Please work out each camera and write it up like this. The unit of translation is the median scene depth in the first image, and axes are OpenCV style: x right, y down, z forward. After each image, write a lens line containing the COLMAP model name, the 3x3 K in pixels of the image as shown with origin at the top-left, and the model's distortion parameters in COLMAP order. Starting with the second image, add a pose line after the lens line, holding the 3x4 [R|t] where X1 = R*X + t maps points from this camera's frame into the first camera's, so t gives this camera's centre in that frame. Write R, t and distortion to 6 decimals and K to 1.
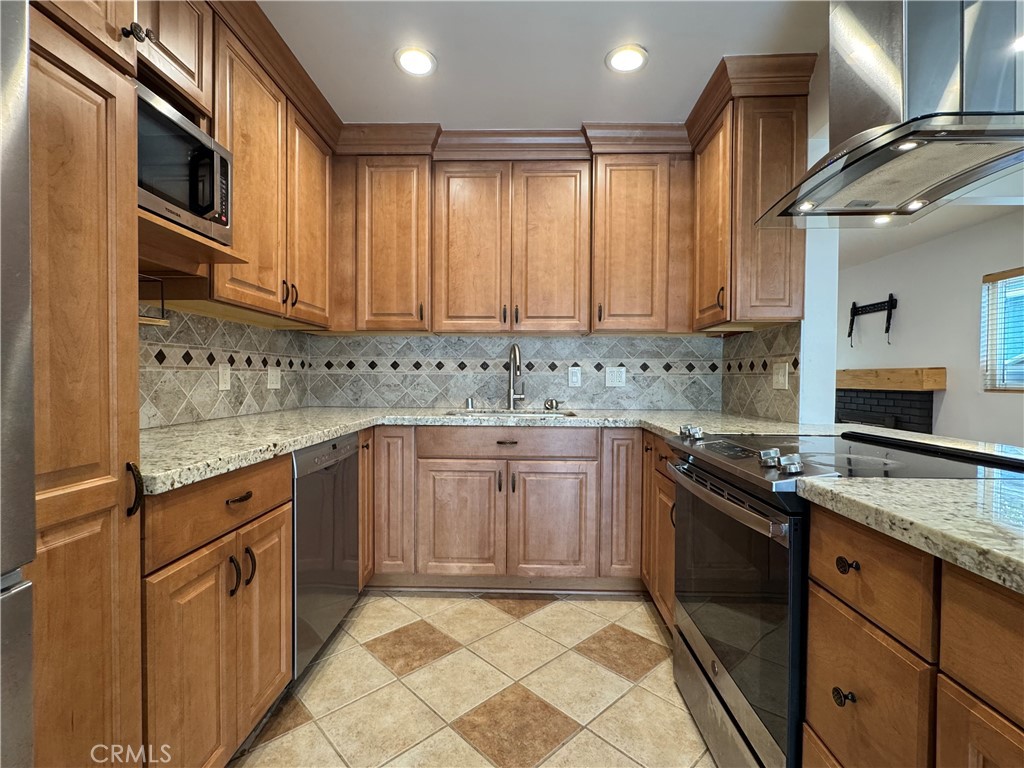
lens RADIAL K [[470.5, 0, 511.9], [0, 470.5, 384.6], [0, 0, 1]] dist [-0.003279, -0.000055]
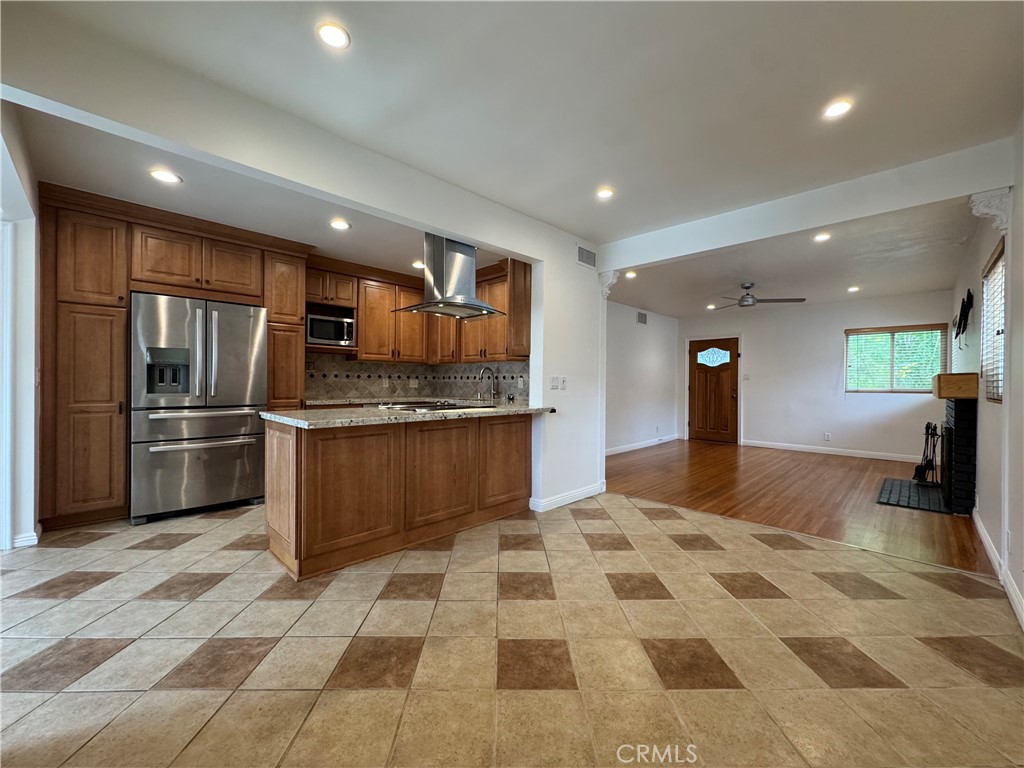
lens RADIAL K [[410.6, 0, 512.4], [0, 410.6, 386.0], [0, 0, 1]] dist [-0.002027, 0.001003]
pose [[0.727207, 0.005080, -0.686400, 1.355236], [-0.014297, 0.999868, -0.007748, 0.010029], [0.686269, 0.015448, 0.727183, -0.244289]]
